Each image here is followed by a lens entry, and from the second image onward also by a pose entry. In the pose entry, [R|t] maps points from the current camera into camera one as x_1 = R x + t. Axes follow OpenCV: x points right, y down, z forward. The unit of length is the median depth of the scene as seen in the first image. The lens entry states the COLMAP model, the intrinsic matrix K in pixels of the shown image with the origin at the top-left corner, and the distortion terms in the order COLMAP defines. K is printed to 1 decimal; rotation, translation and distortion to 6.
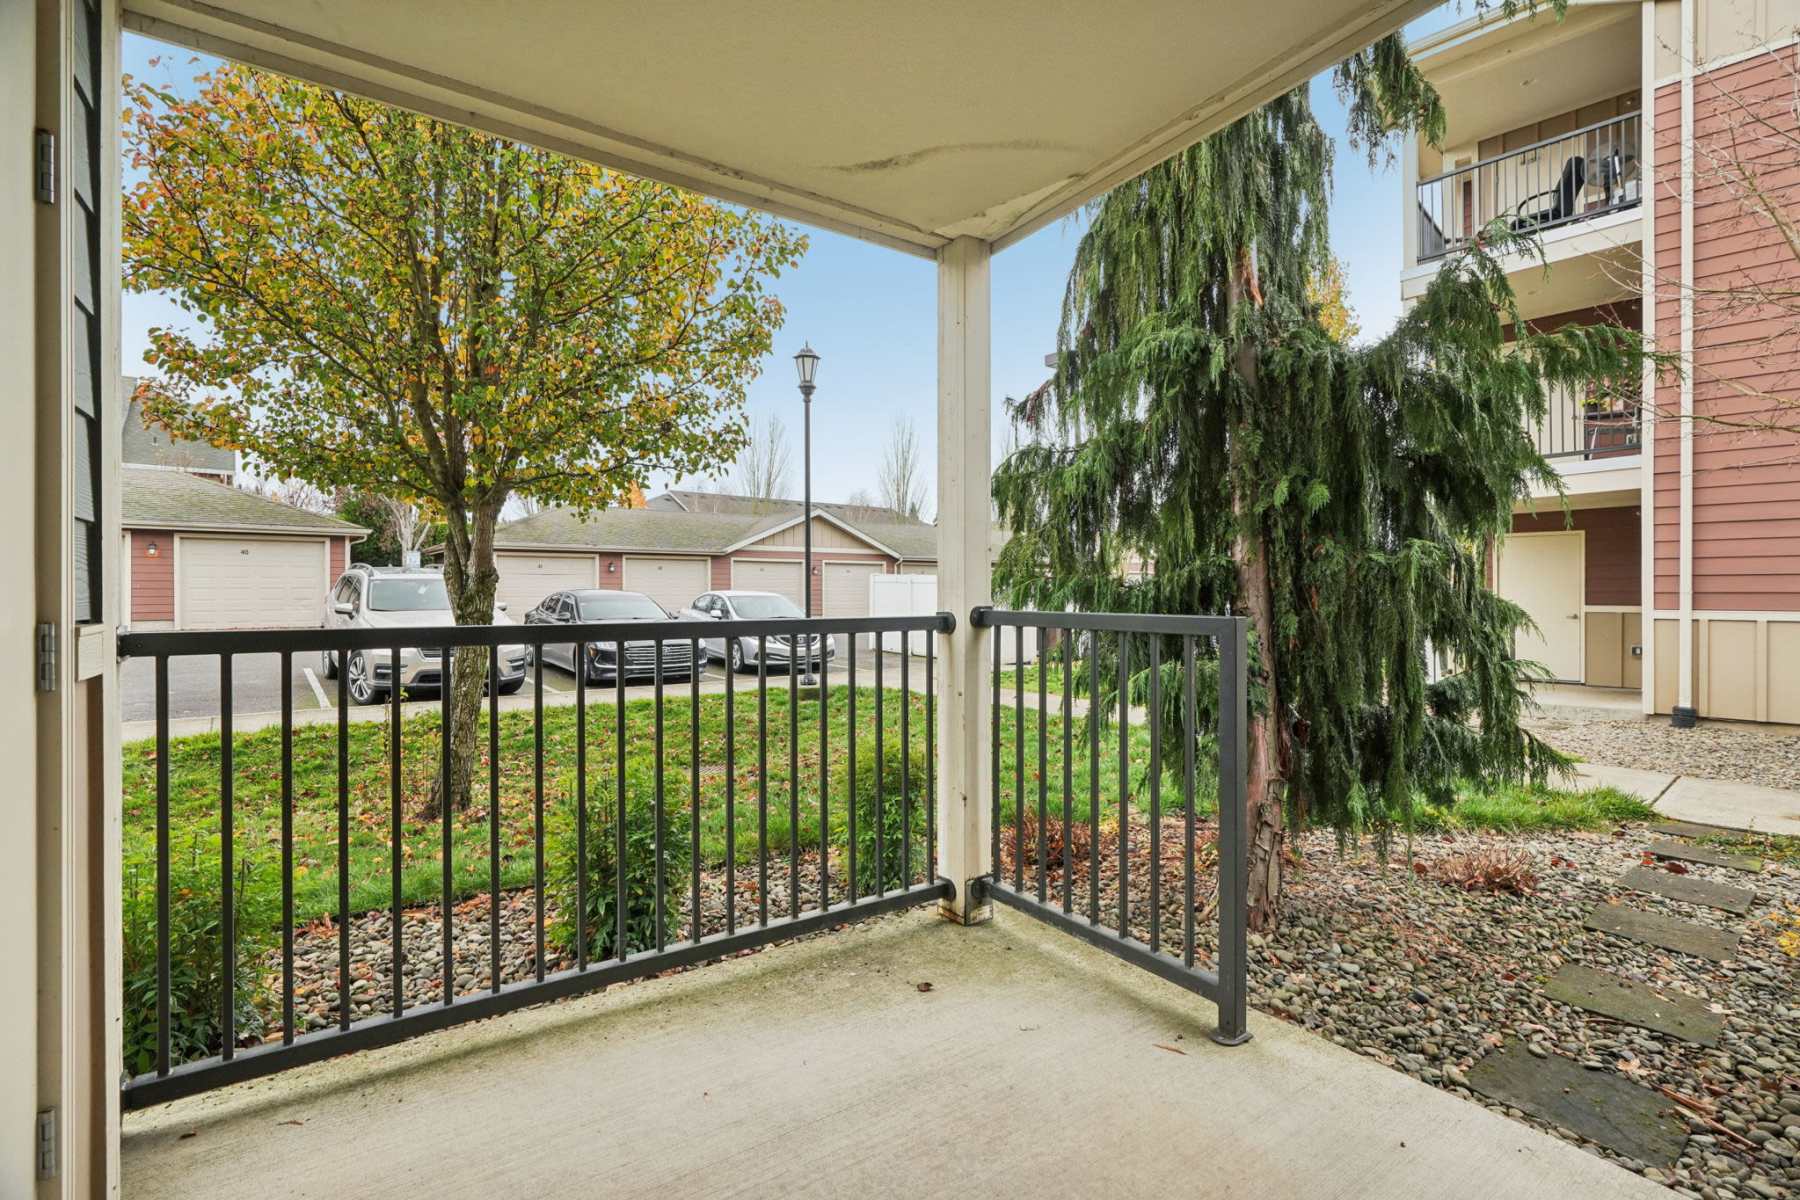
lens RADIAL K [[818.7, 0, 894.1], [0, 818.7, 594.1], [0, 0, 1]] dist [0.001678, 0.000178]
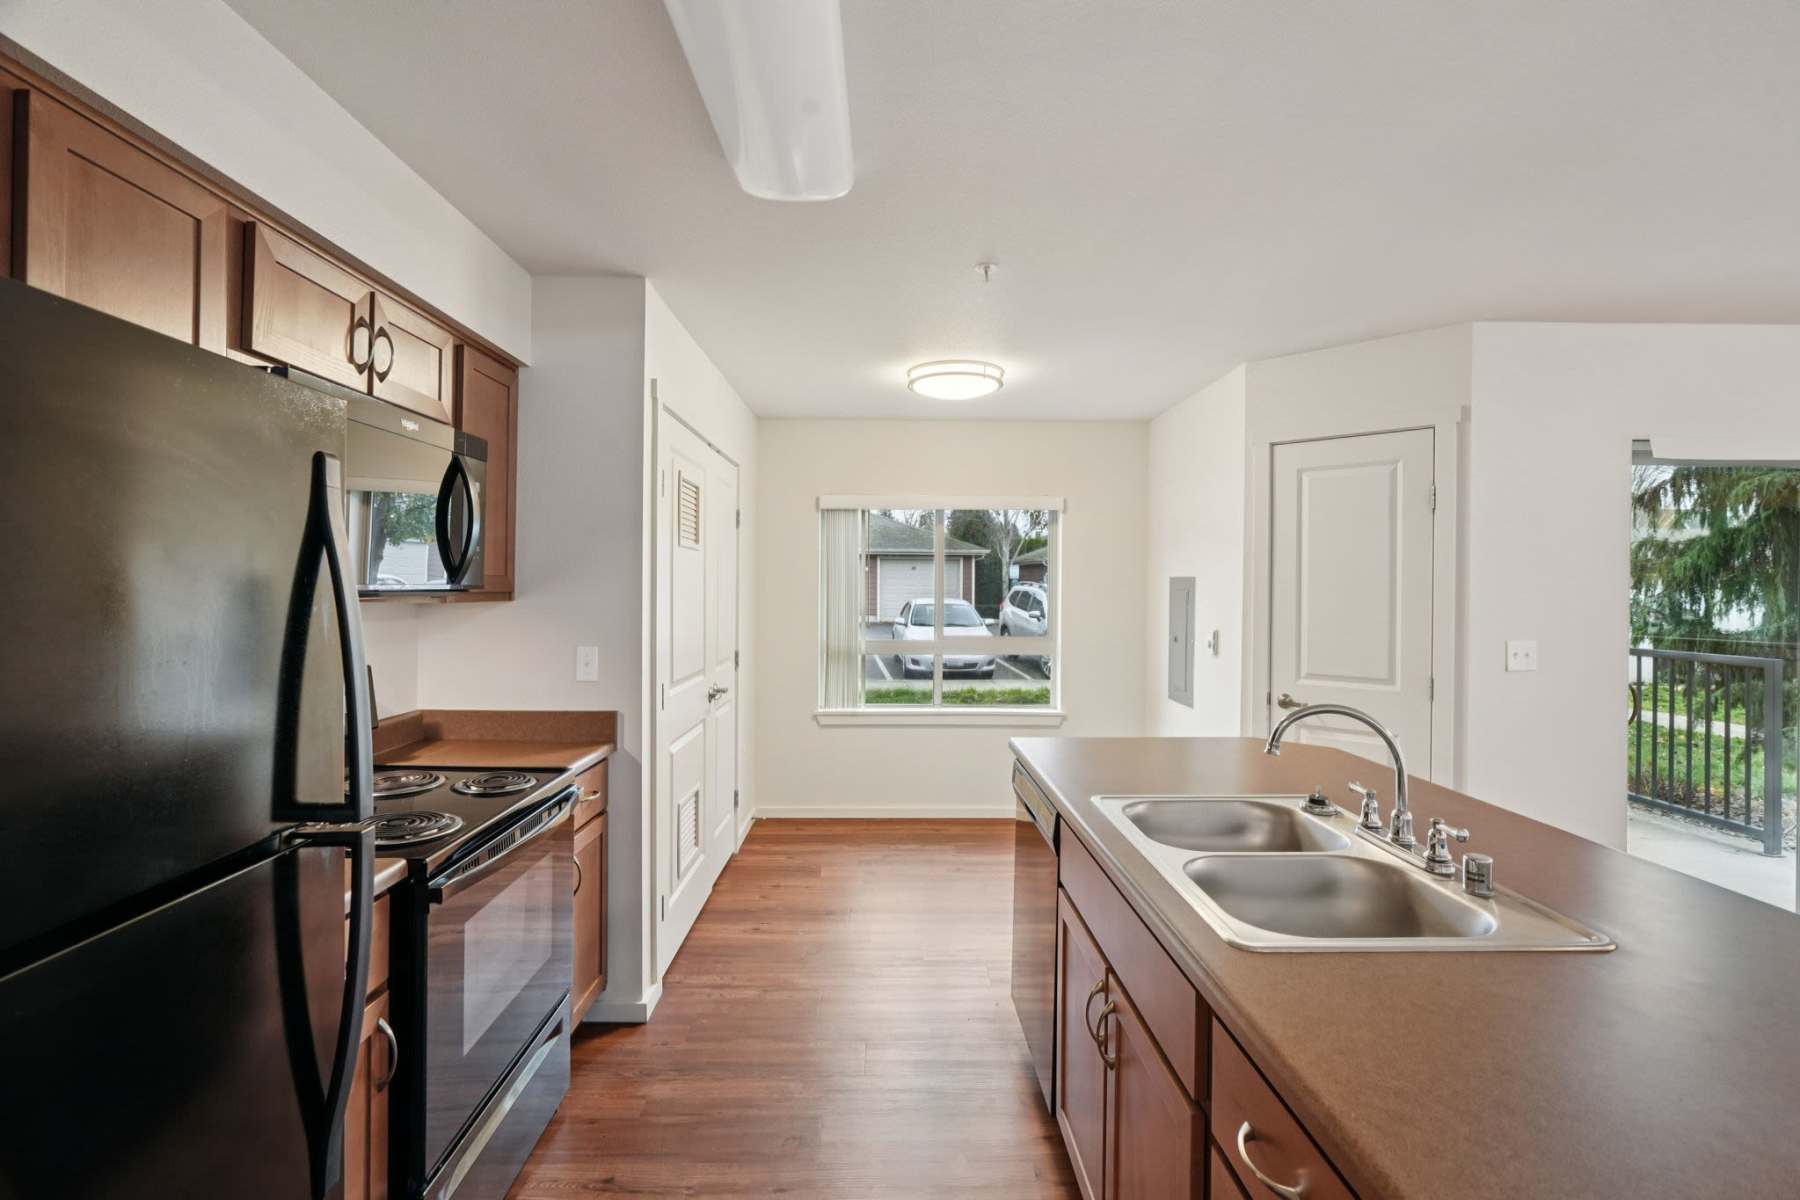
lens RADIAL K [[818.7, 0, 894.1], [0, 818.7, 594.1], [0, 0, 1]] dist [0.001678, 0.000178]
pose [[0.837055, 0.004759, -0.547097, -0.179458], [-0.000967, 0.999973, 0.007219, -0.084265], [0.547117, -0.005513, 0.837038, -1.088378]]
